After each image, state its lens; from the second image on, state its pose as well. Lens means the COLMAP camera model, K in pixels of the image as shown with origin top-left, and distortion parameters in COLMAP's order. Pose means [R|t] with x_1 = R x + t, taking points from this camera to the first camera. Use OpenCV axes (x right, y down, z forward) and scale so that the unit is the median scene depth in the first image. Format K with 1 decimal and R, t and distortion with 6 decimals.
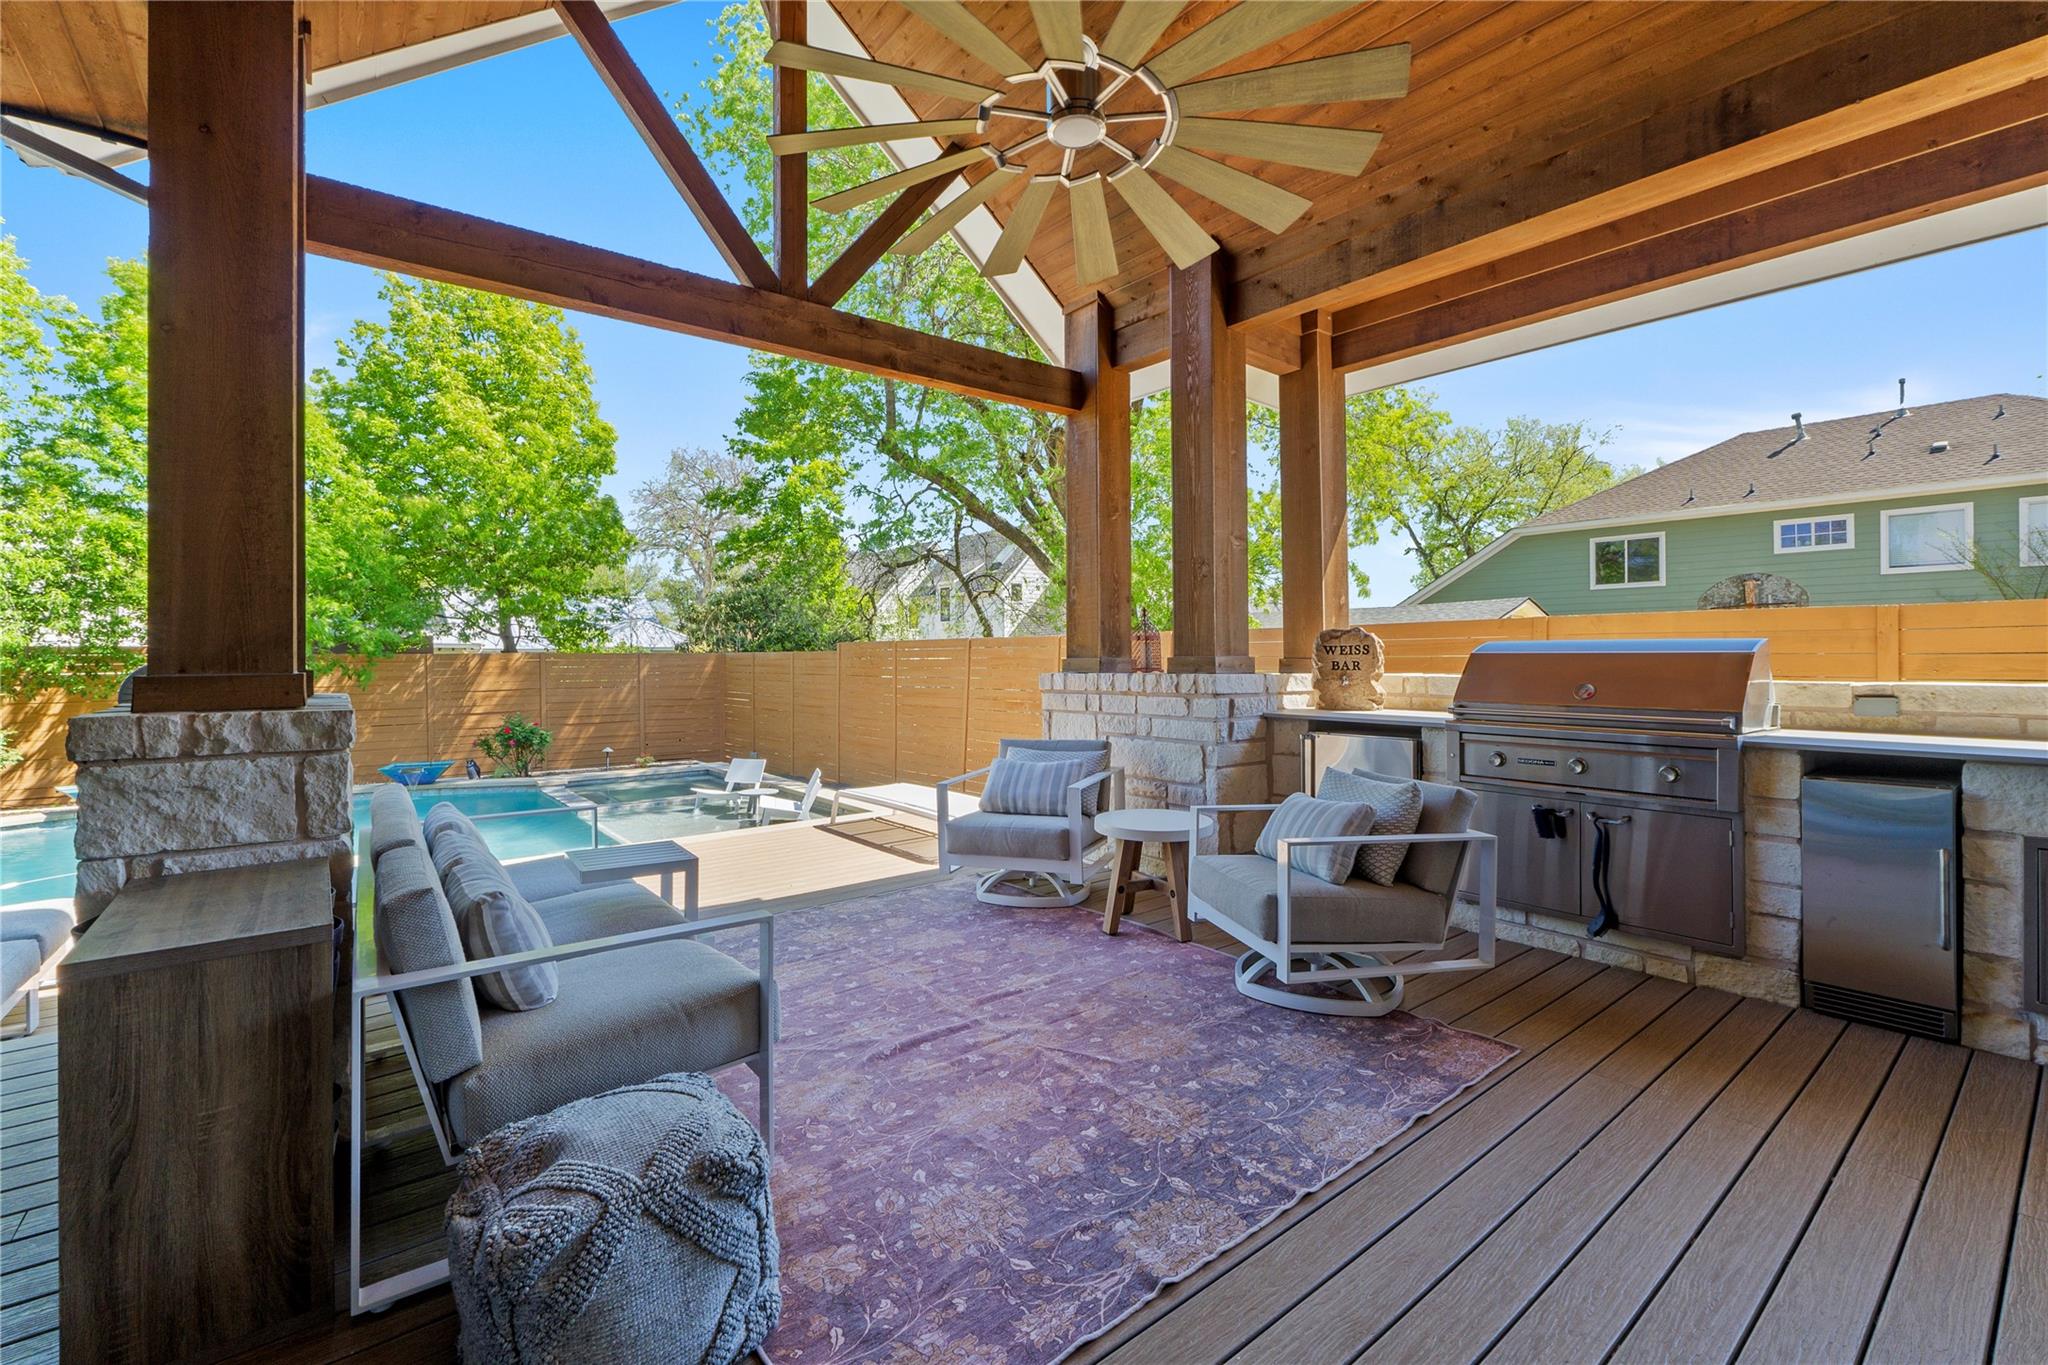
lens RADIAL K [[877.0, 0, 1017.3], [0, 877.0, 661.4], [0, 0, 1]] dist [-0.004427, -0.001650]
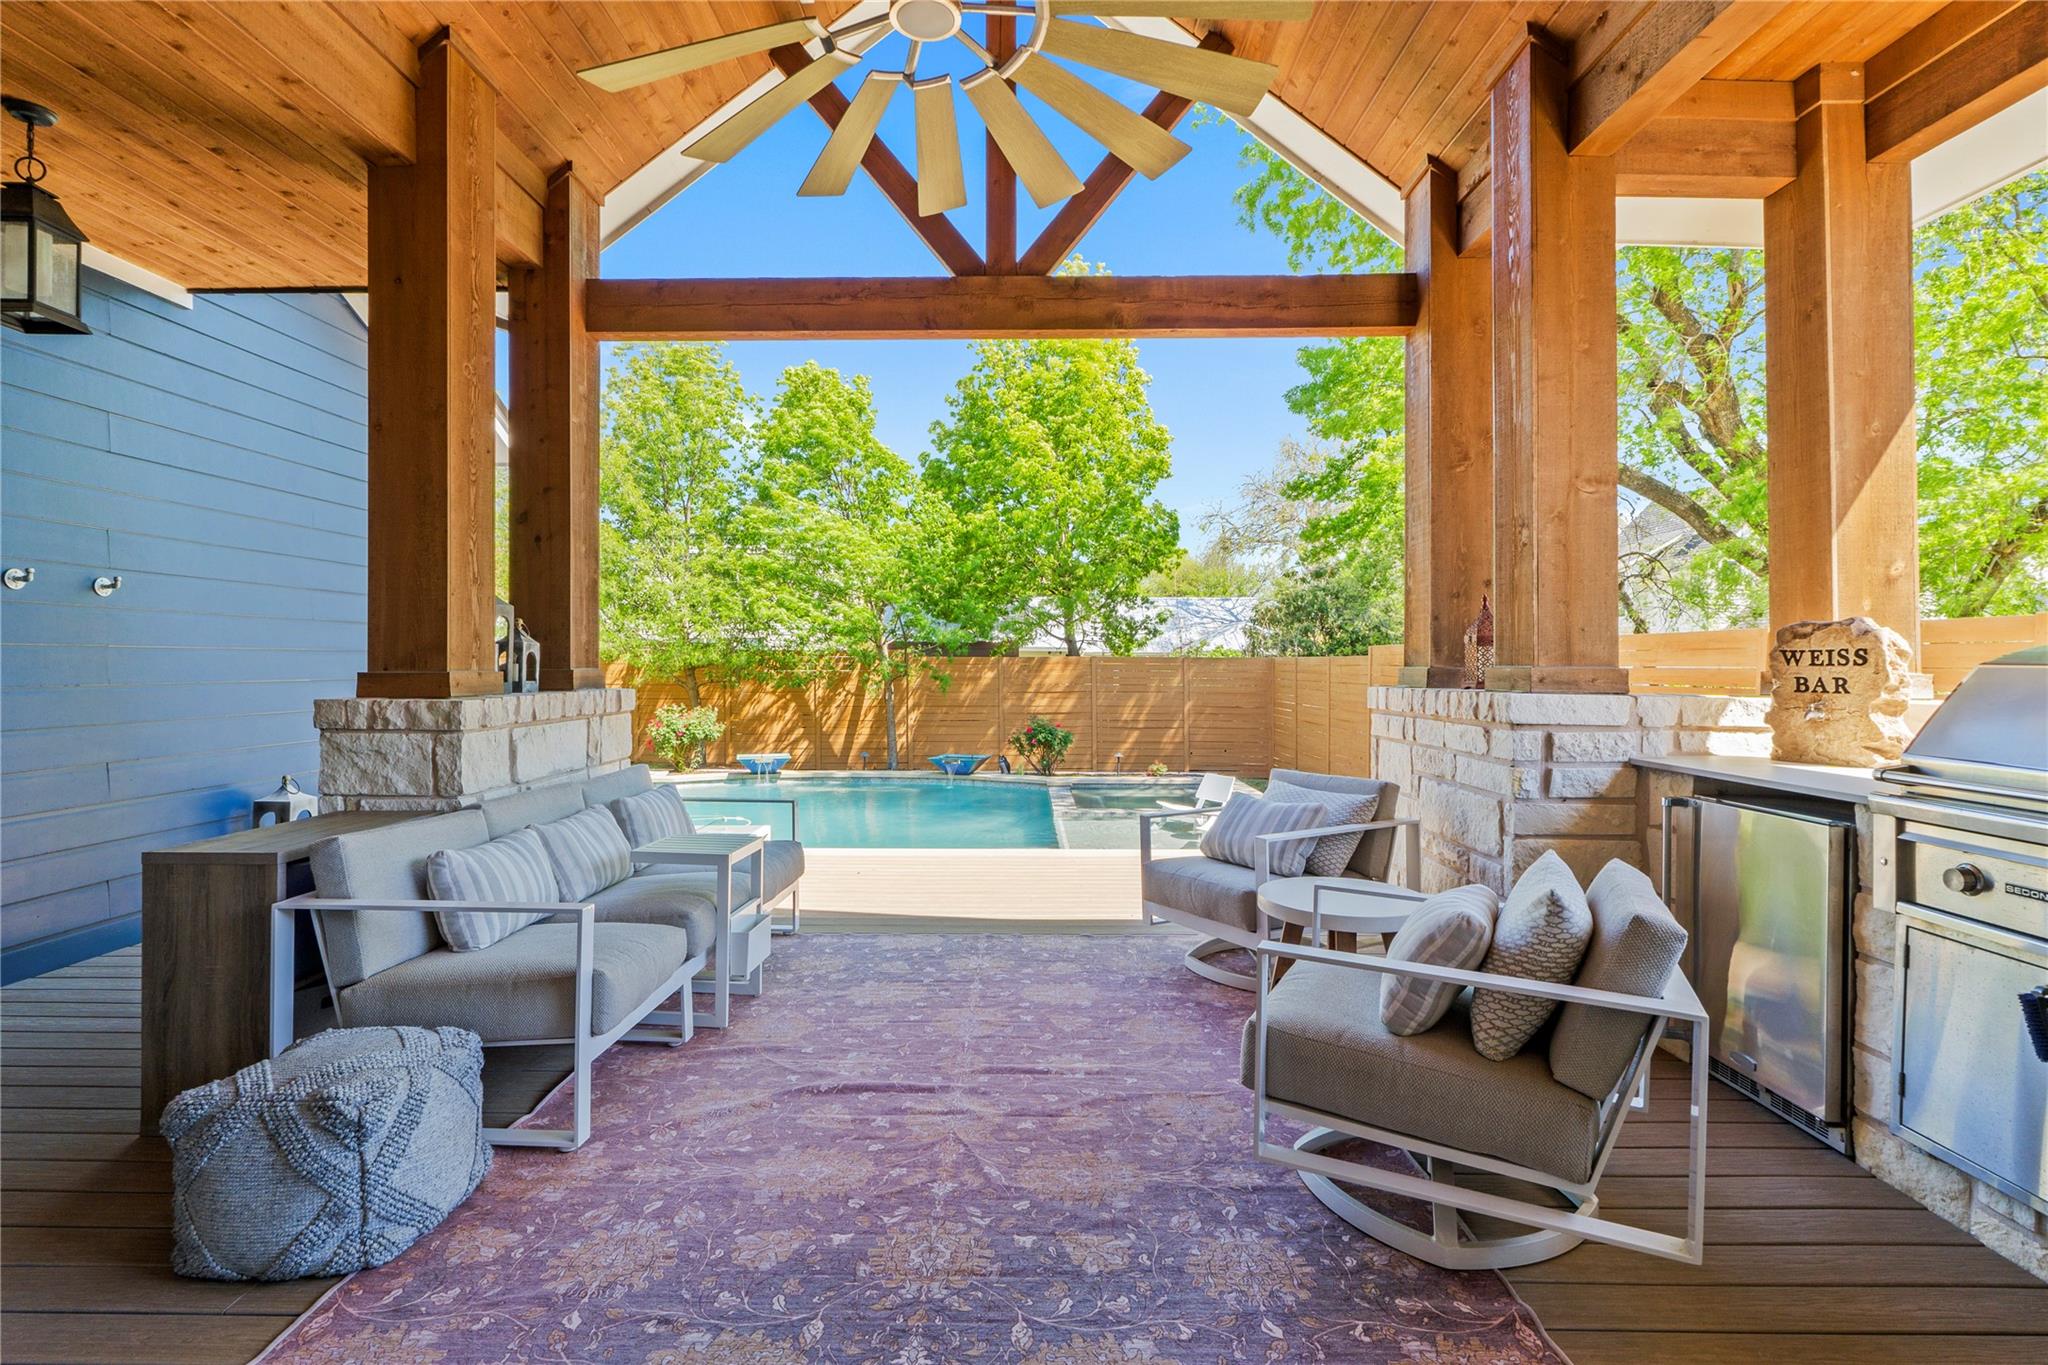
lens RADIAL K [[978.5, 0, 1012.3], [0, 978.5, 675.1], [0, 0, 1]] dist [-0.005444, -0.000915]
pose [[0.775995, 0.015570, -0.630547, 0.553527], [-0.010461, 0.999875, 0.011816, -0.005780], [0.630653, -0.002573, 0.776061, 0.272750]]
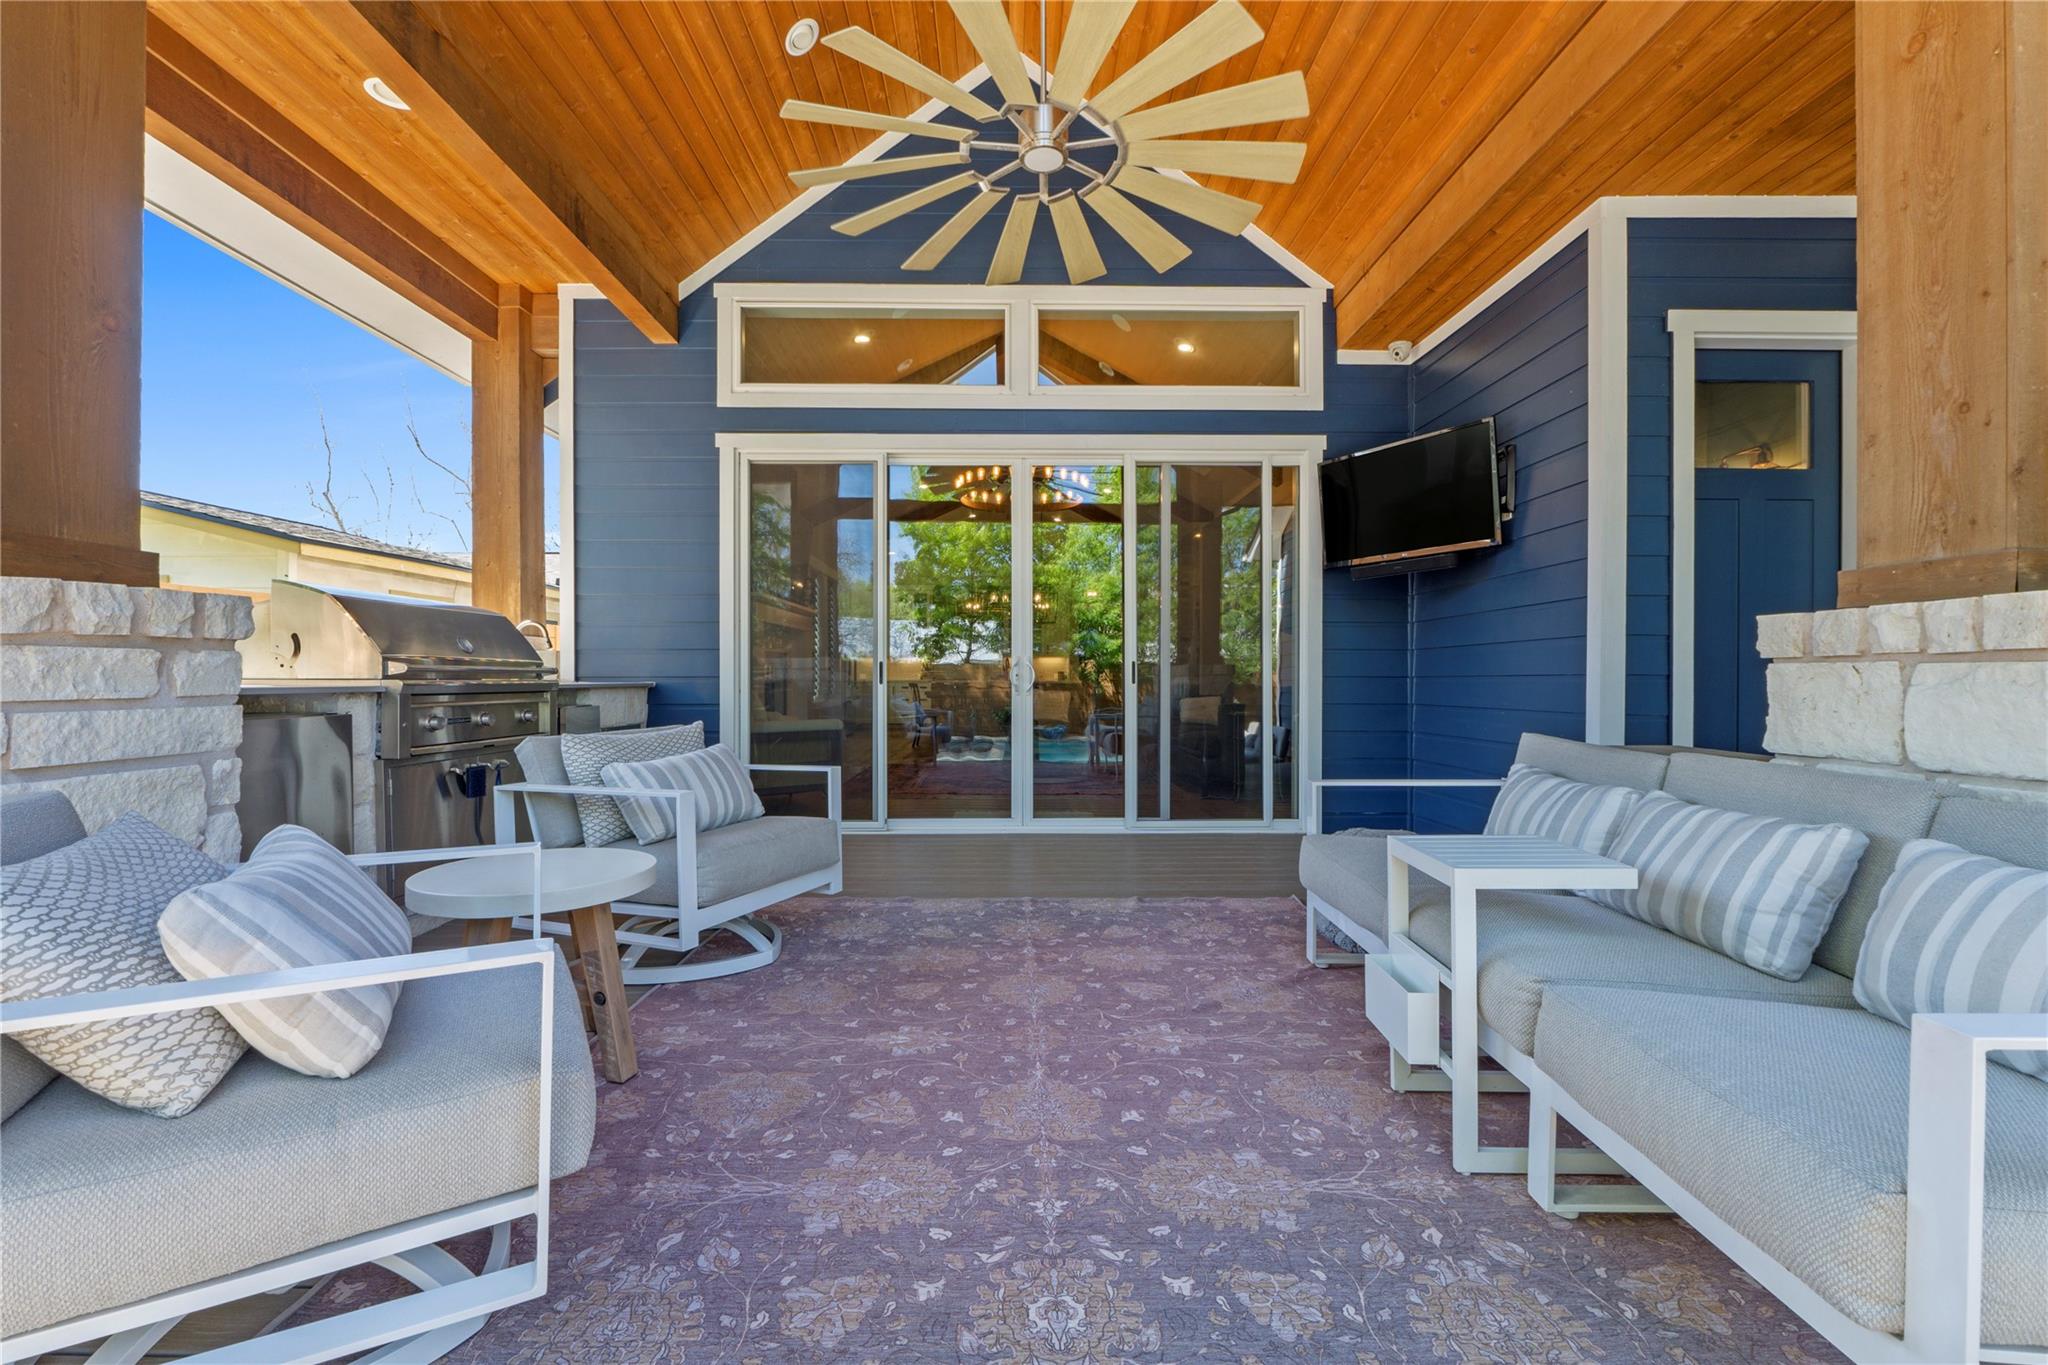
lens RADIAL K [[877.0, 0, 1013.5], [0, 877.0, 677.4], [0, 0, 1]] dist [-0.004427, -0.001650]
pose [[-0.789926, 0.002286, 0.613198, -0.497961], [0.004526, 0.999988, 0.002103, 0.079952], [-0.613185, 0.004436, -0.789927, 1.551264]]
